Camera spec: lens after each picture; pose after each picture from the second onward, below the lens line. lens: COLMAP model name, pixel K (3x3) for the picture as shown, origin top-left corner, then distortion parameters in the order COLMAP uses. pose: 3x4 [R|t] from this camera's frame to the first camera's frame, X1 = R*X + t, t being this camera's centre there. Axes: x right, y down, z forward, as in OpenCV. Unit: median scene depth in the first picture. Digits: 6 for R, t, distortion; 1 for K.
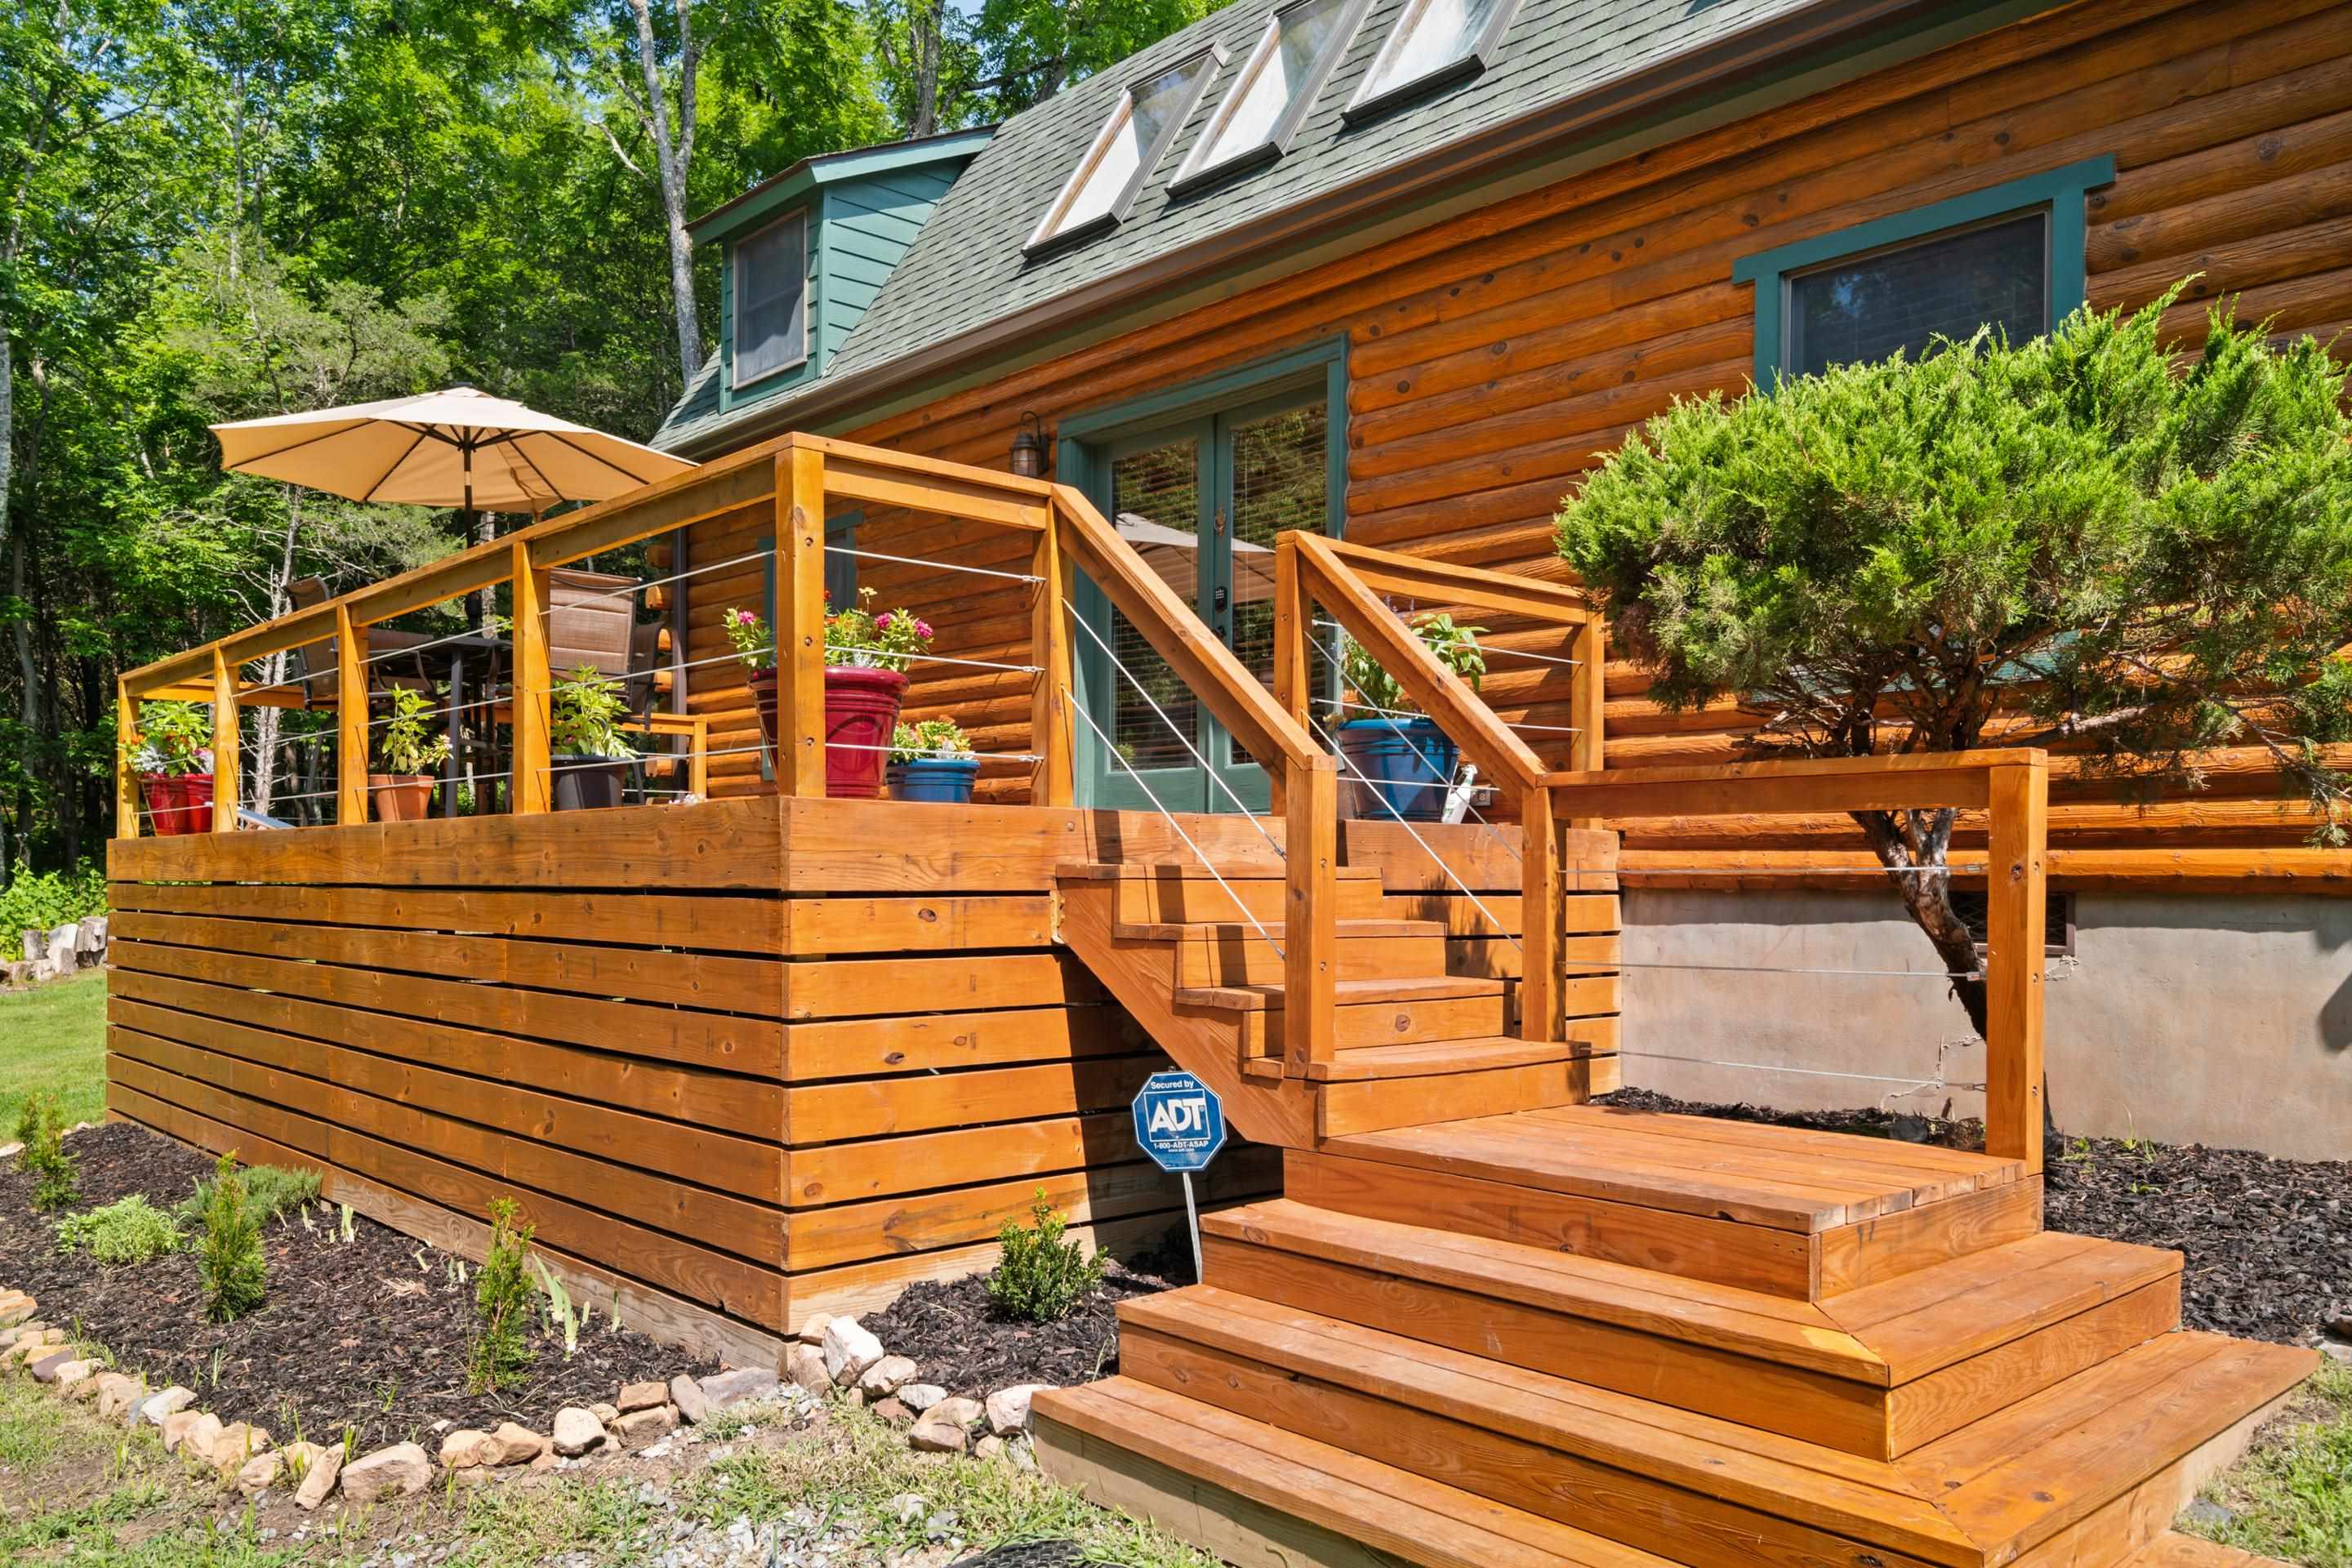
lens RADIAL K [[1710.8, 0, 1179.3], [0, 1710.8, 777.8], [0, 0, 1]] dist [-0.013849, -0.002563]
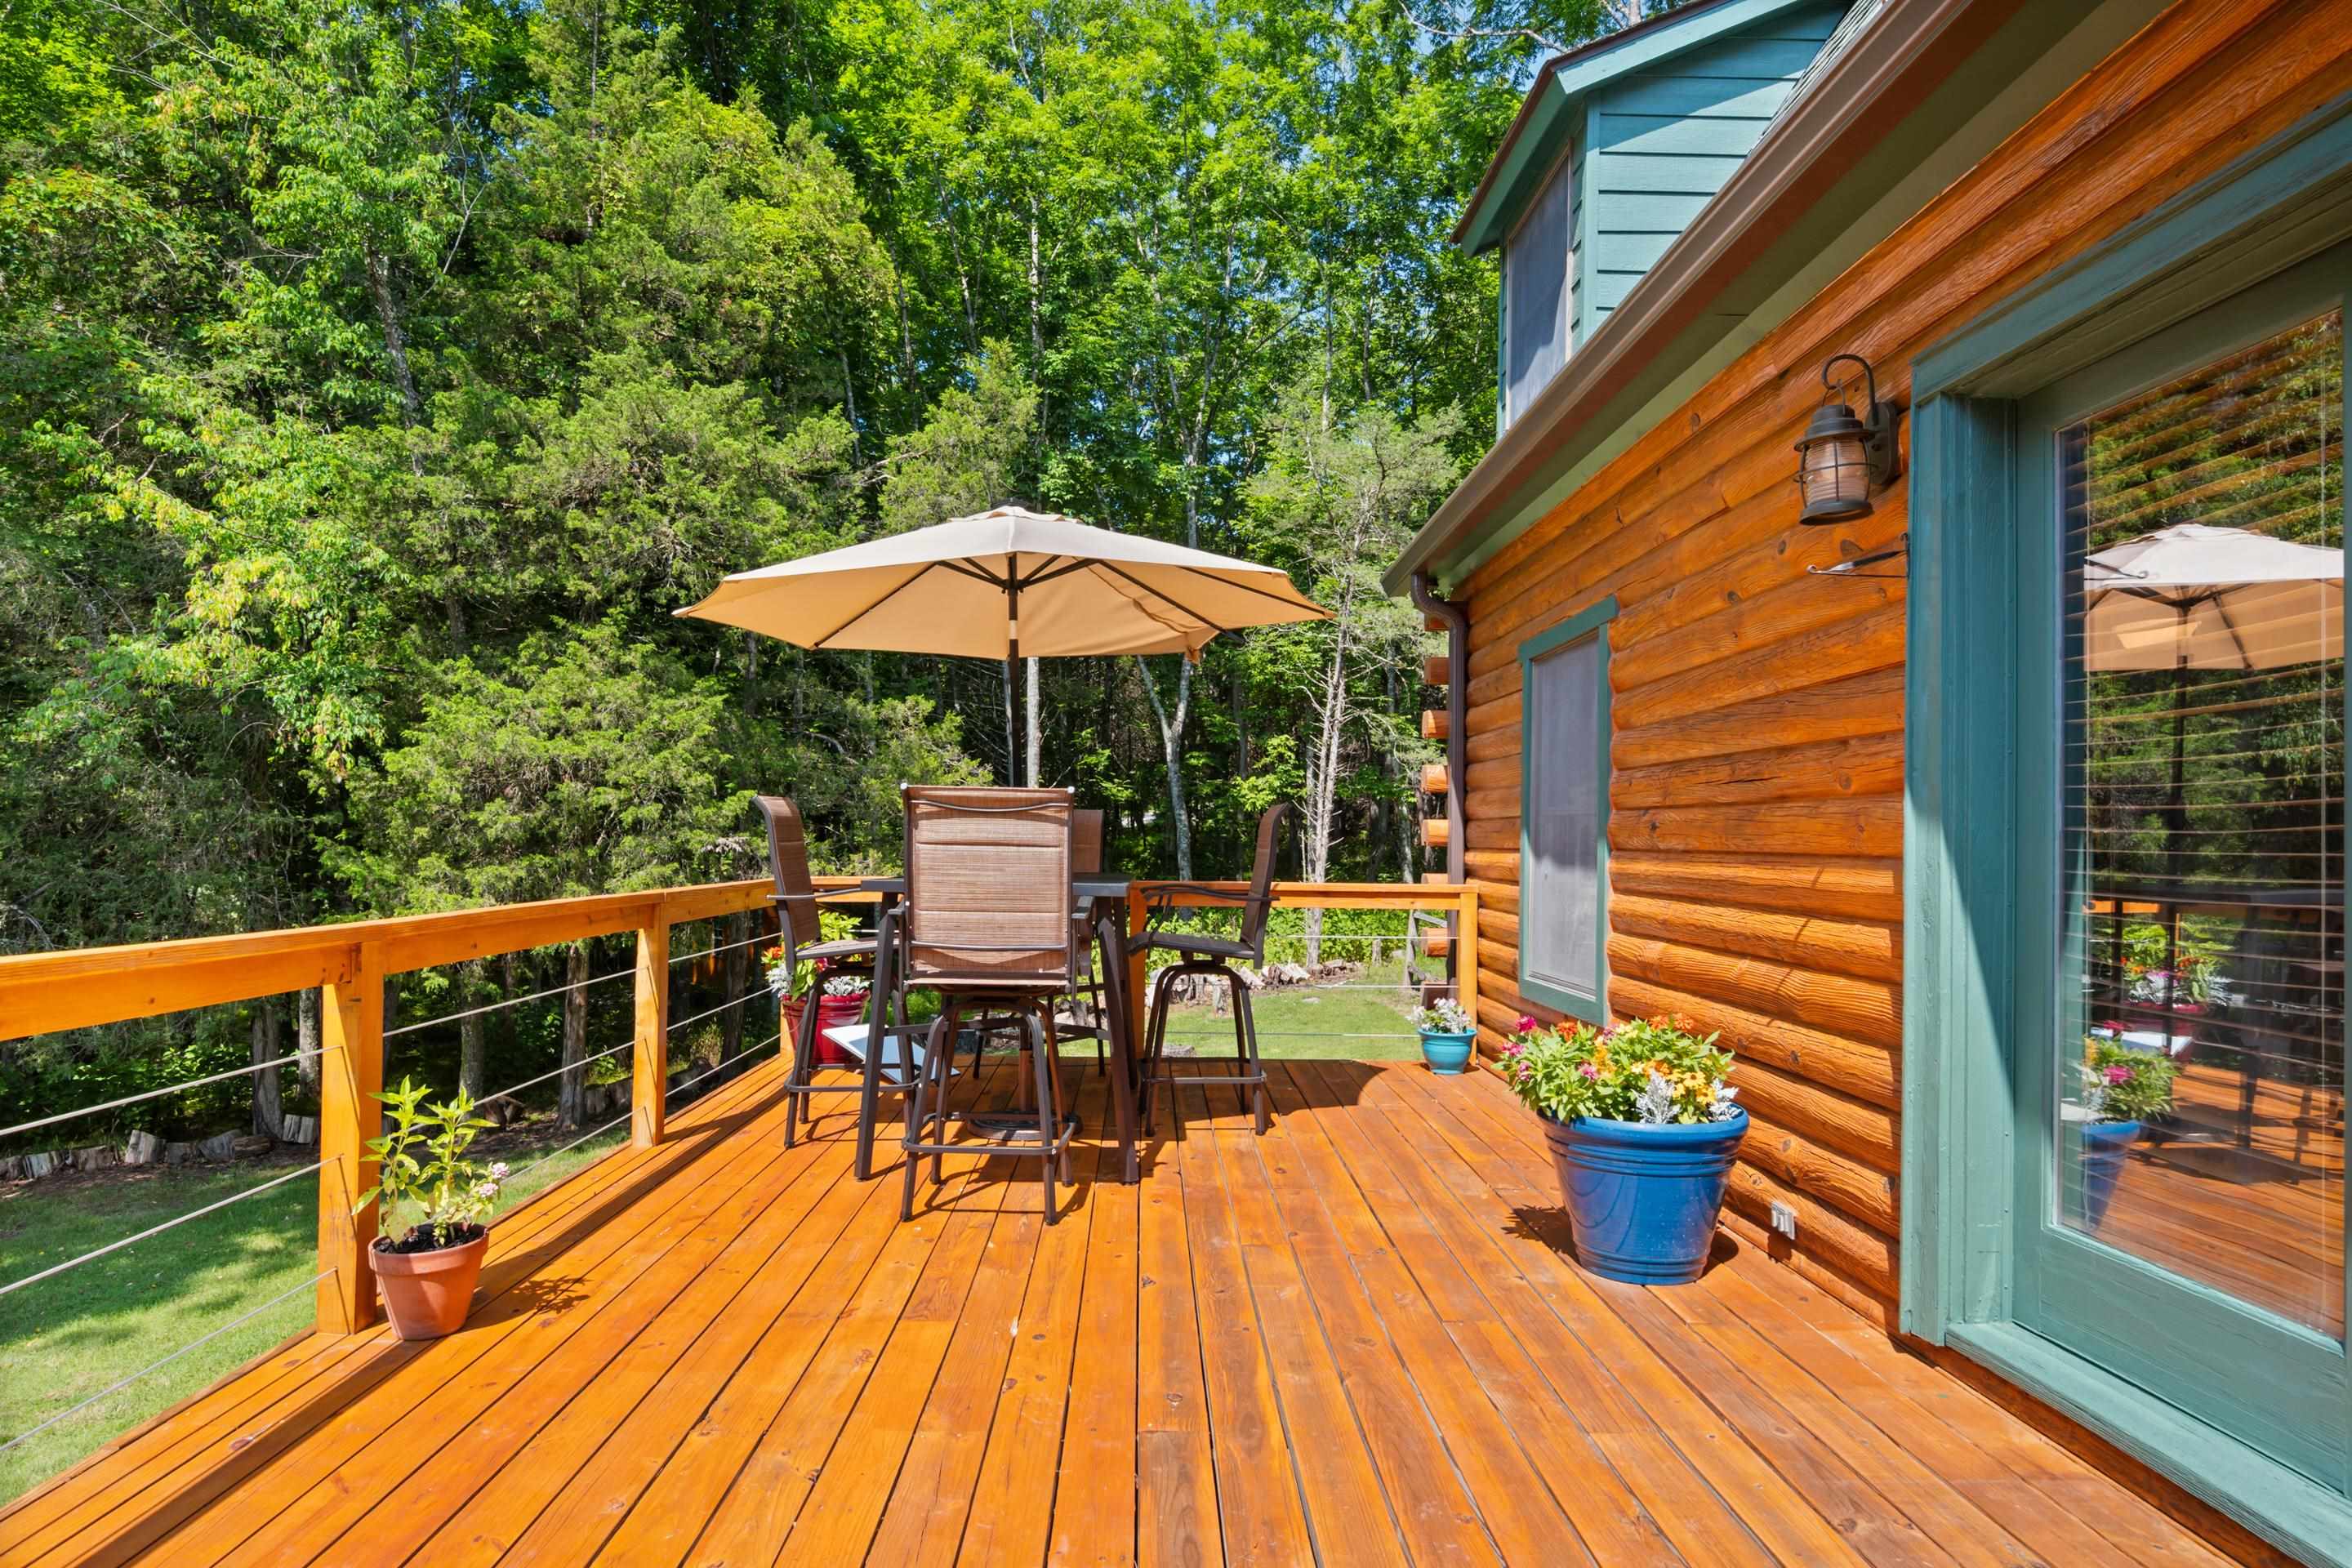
lens RADIAL K [[1329.3, 0, 1180.9], [0, 1329.3, 807.6], [0, 0, 1]] dist [0.001198, -0.002633]
pose [[0.755743, -0.018258, -0.654614, 0.005682], [0.034166, 0.999349, 0.011571, -0.084136], [0.653977, -0.031111, 0.755875, 0.498603]]
